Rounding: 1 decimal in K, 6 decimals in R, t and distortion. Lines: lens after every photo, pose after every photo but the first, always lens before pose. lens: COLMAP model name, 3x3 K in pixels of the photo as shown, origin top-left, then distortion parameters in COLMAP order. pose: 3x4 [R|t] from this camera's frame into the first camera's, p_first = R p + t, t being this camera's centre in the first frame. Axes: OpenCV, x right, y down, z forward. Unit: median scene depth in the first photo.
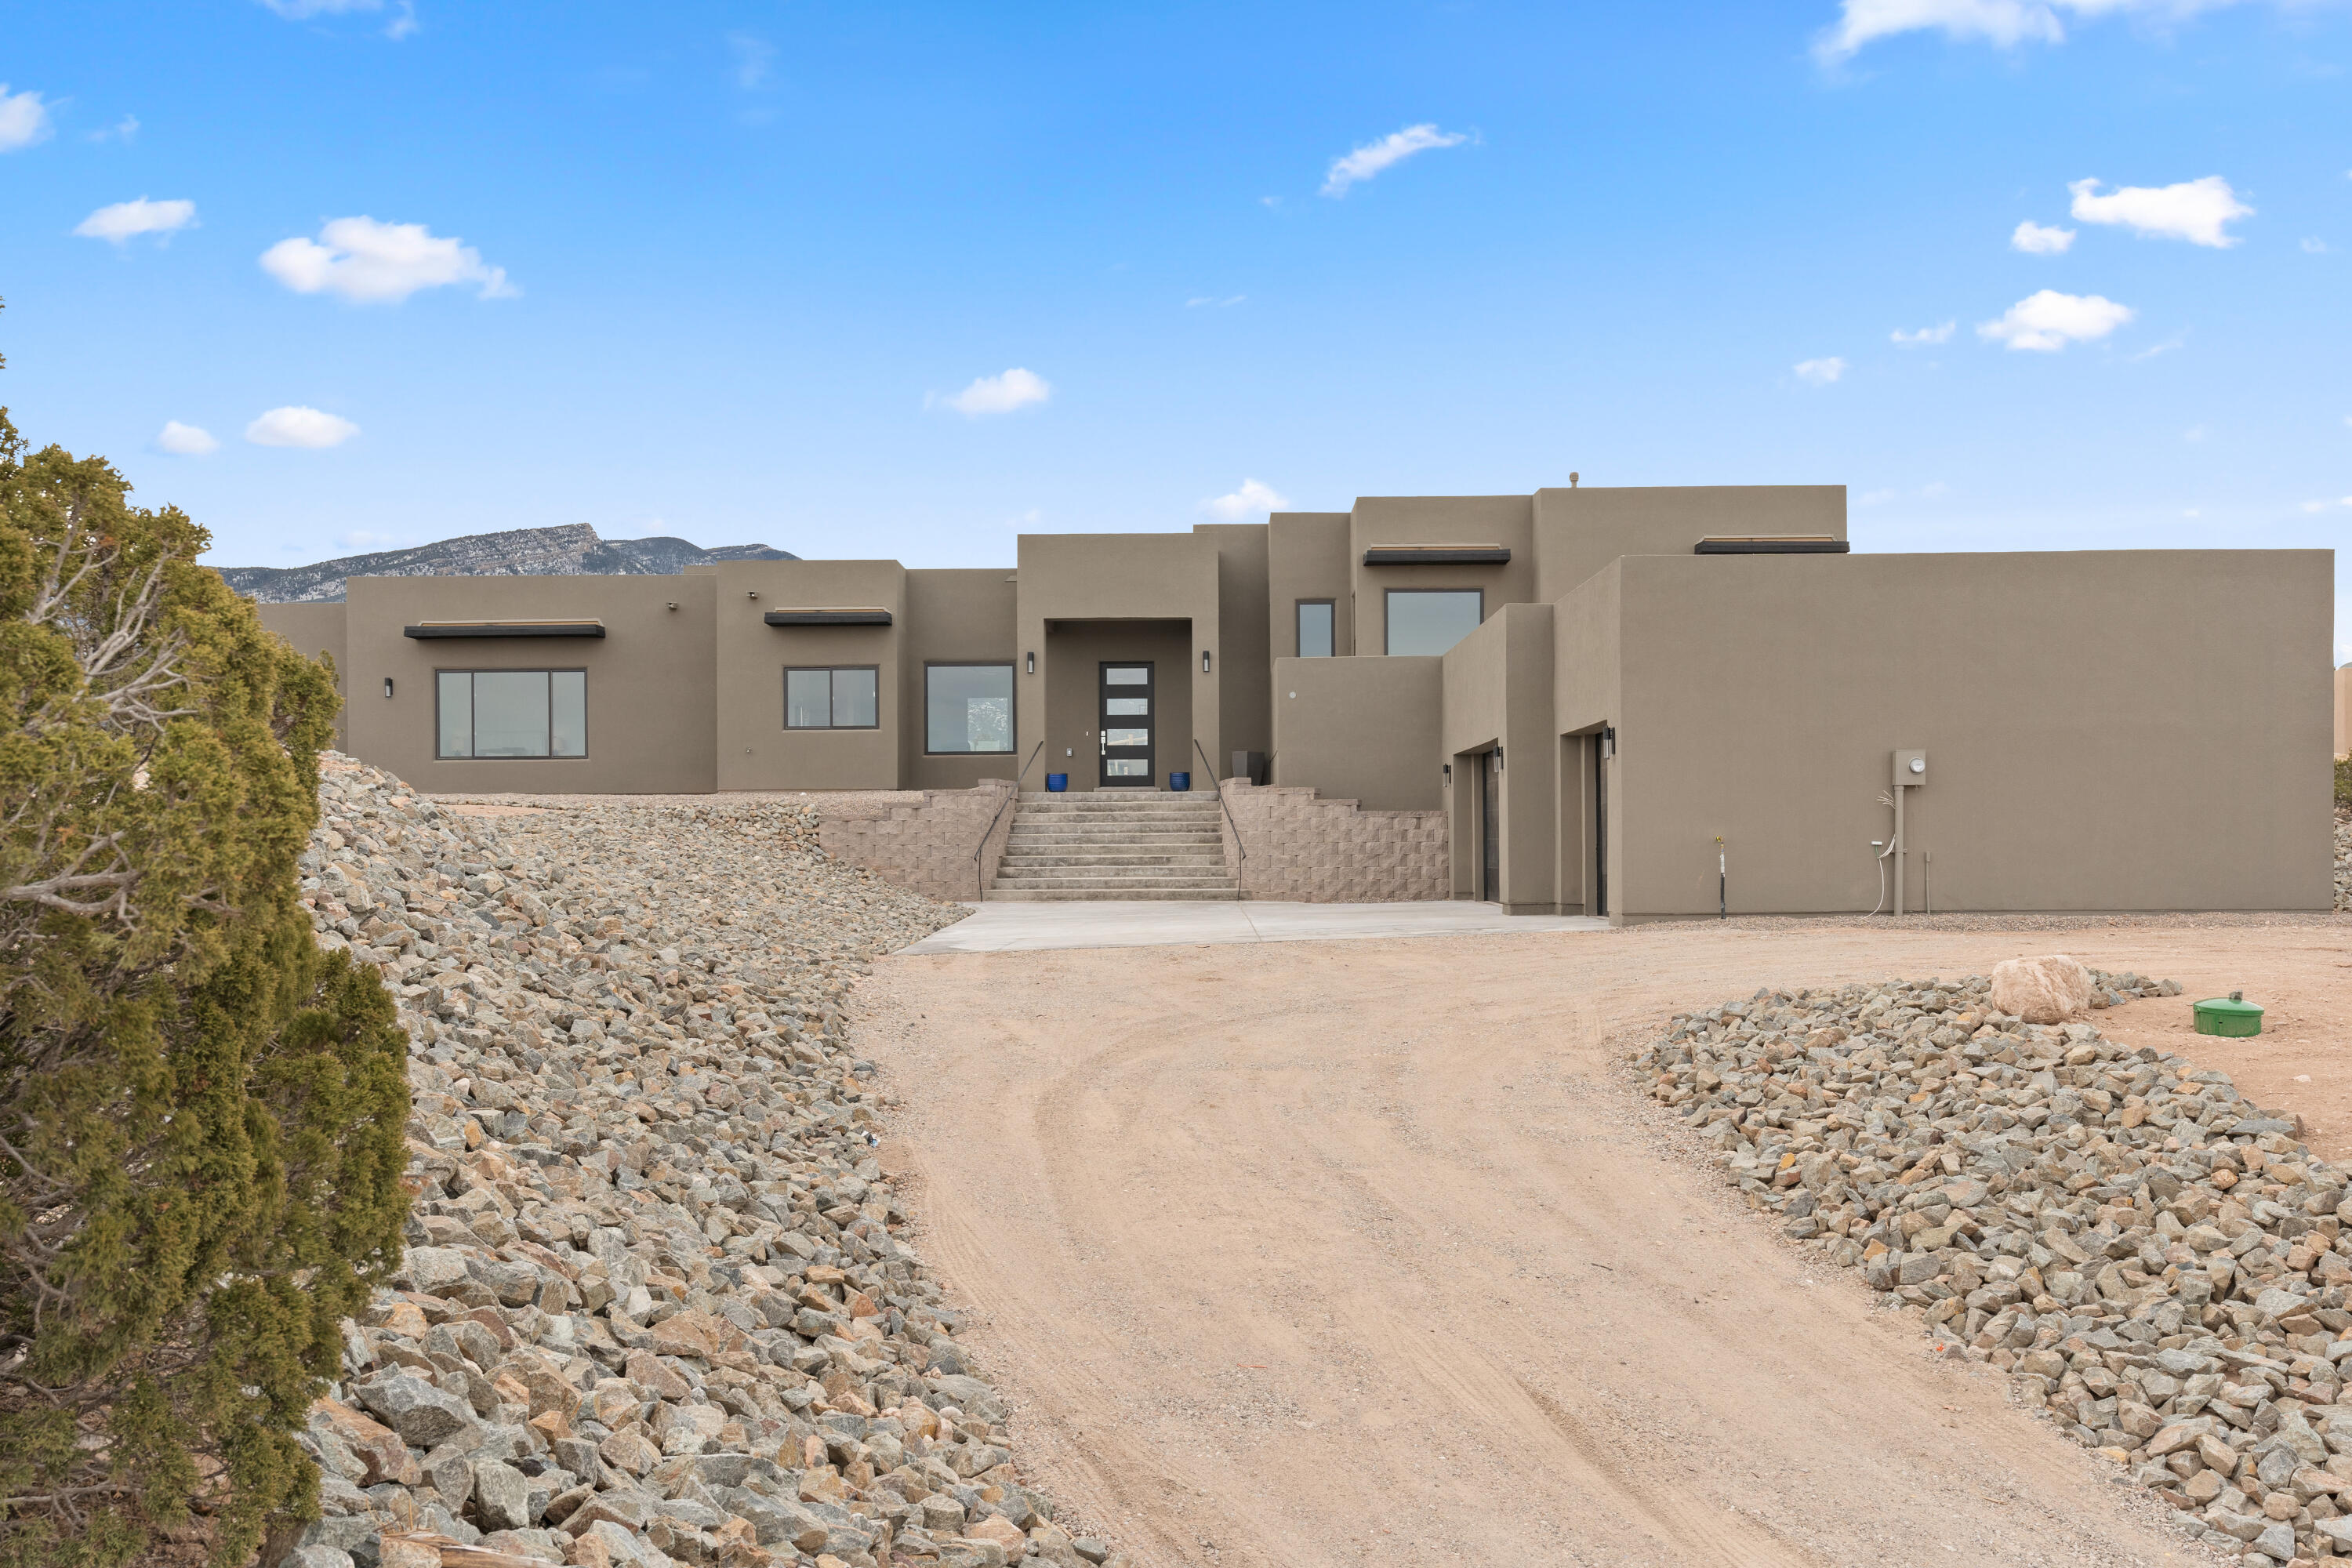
lens RADIAL K [[2063.1, 0, 1173.4], [0, 2063.1, 808.5], [0, 0, 1]] dist [-0.008838, 0.005876]
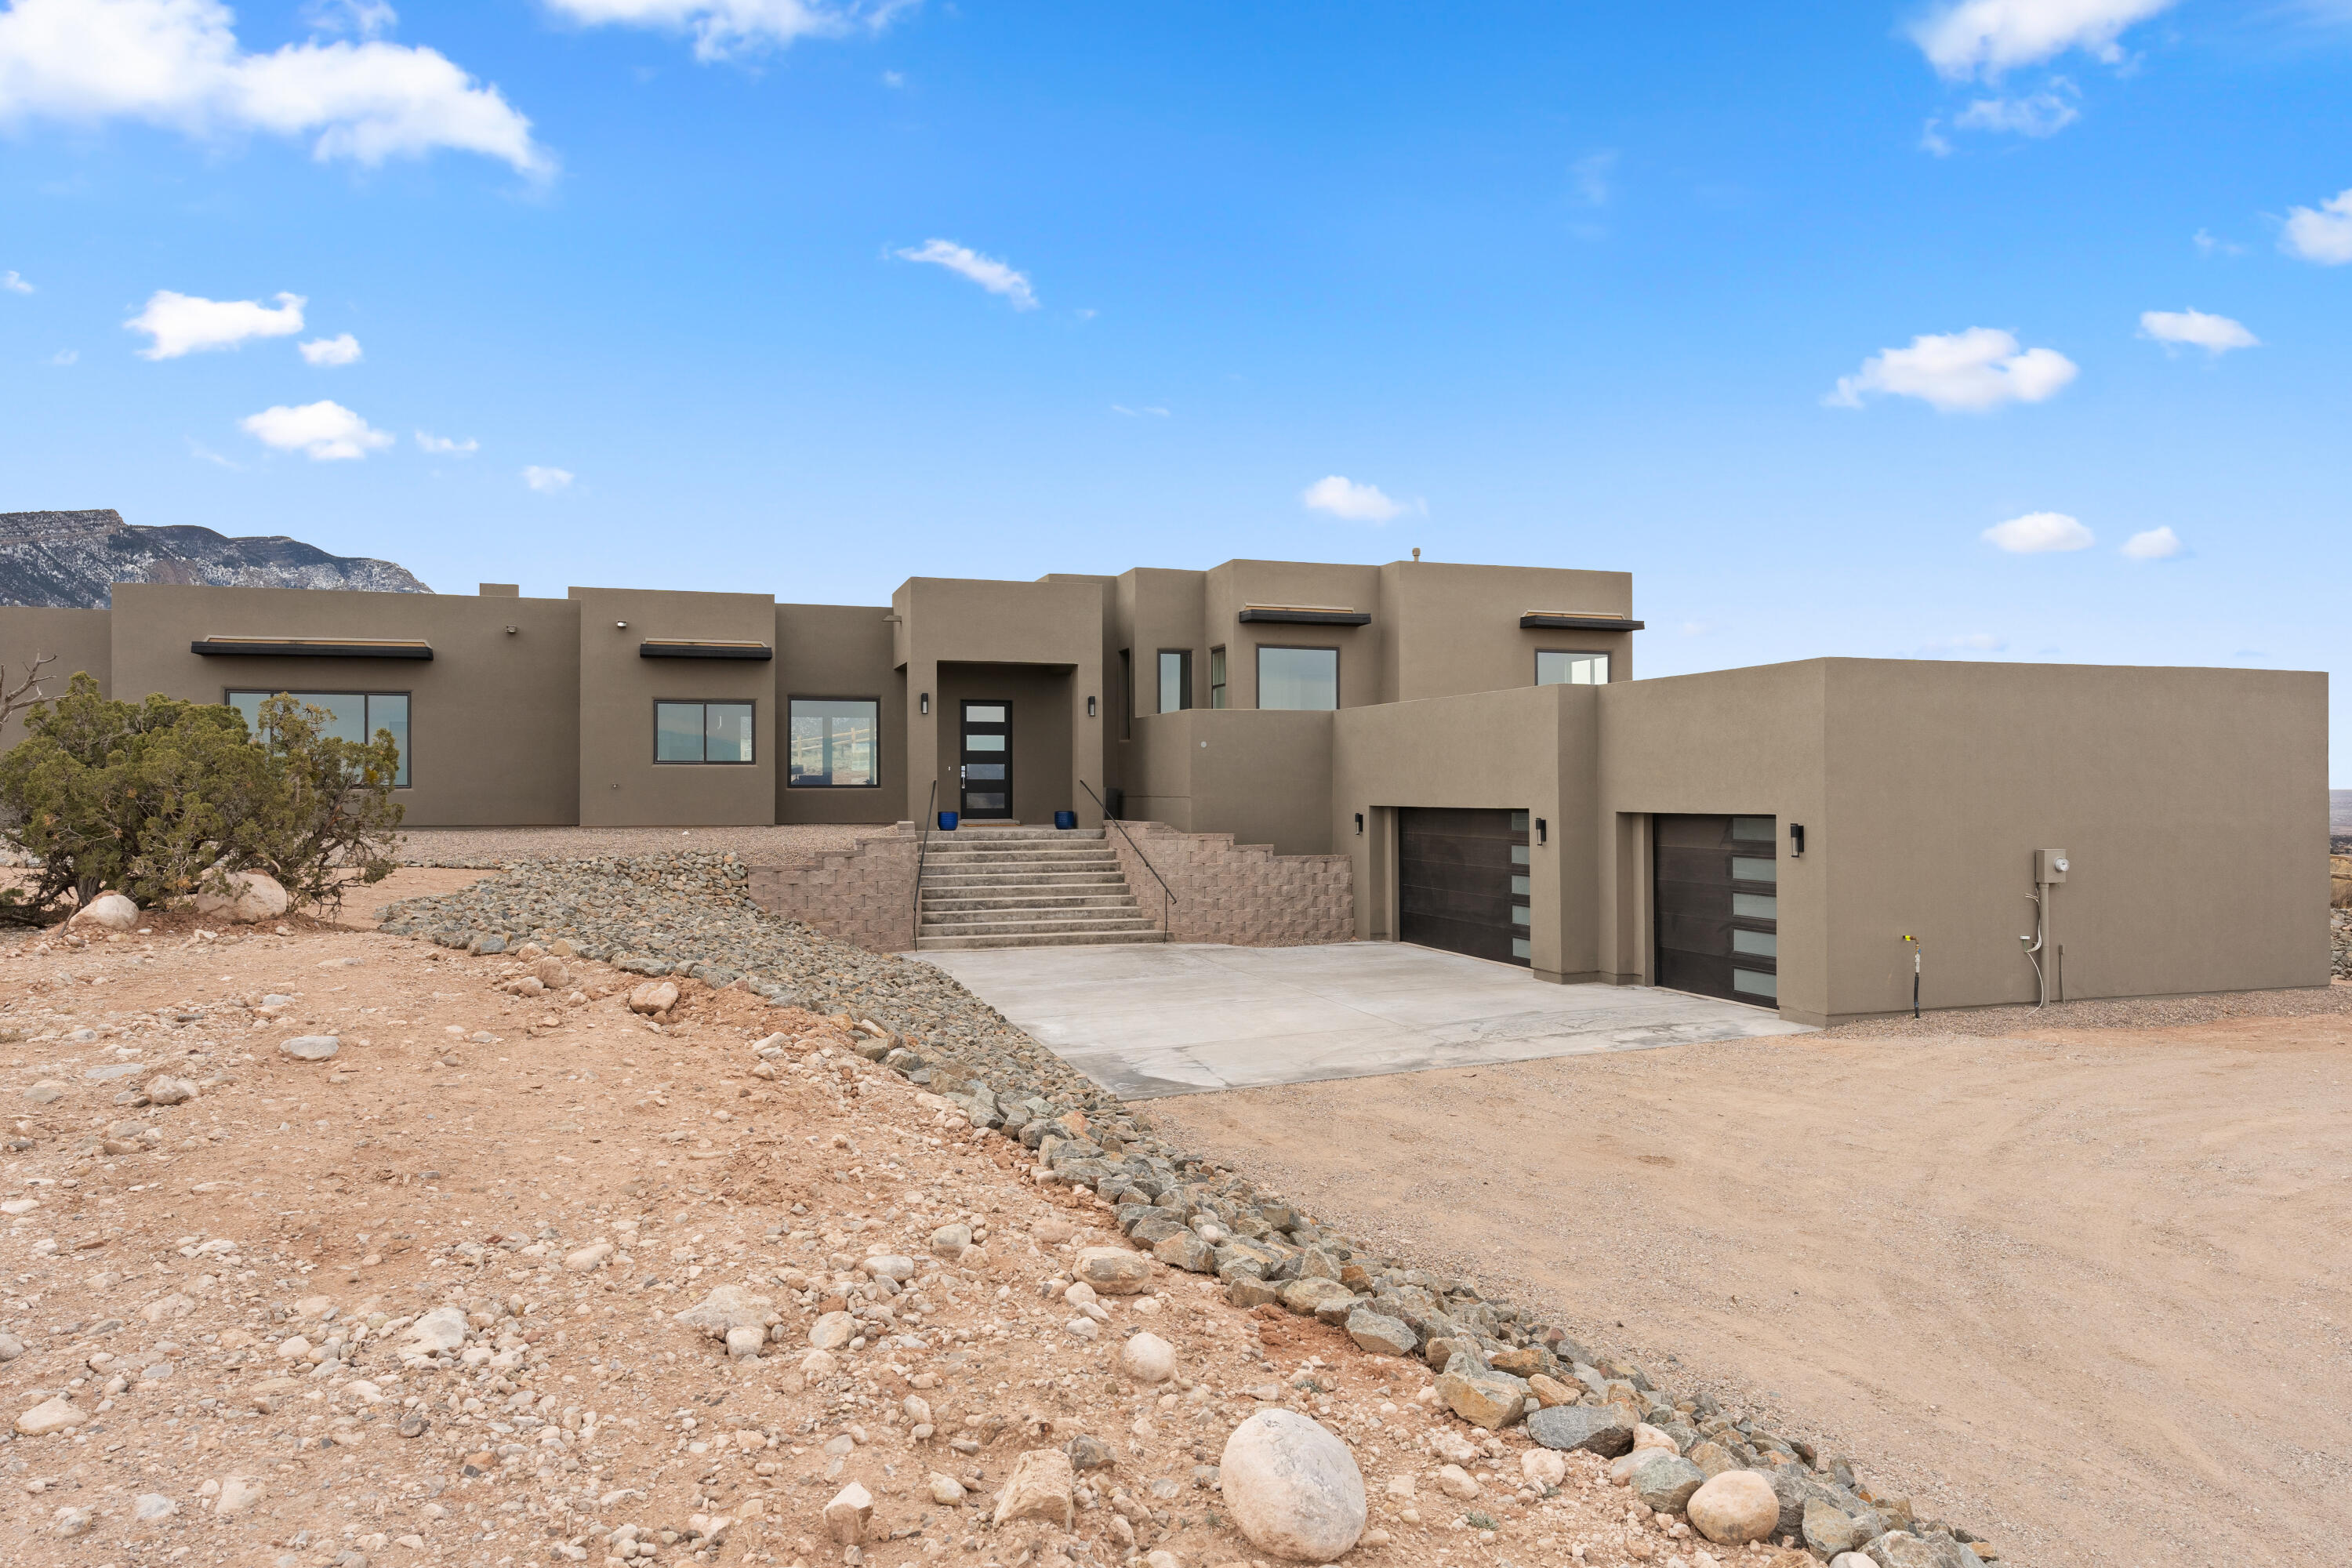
lens RADIAL K [[1533.0, 0, 1188.9], [0, 1533.0, 761.6], [0, 0, 1]] dist [-0.005205, 0.000076]
pose [[0.943609, 0.010663, 0.330890, -0.200399], [-0.009675, 0.999942, -0.004632, -0.040671], [-0.330920, 0.001169, 0.943658, 0.249177]]
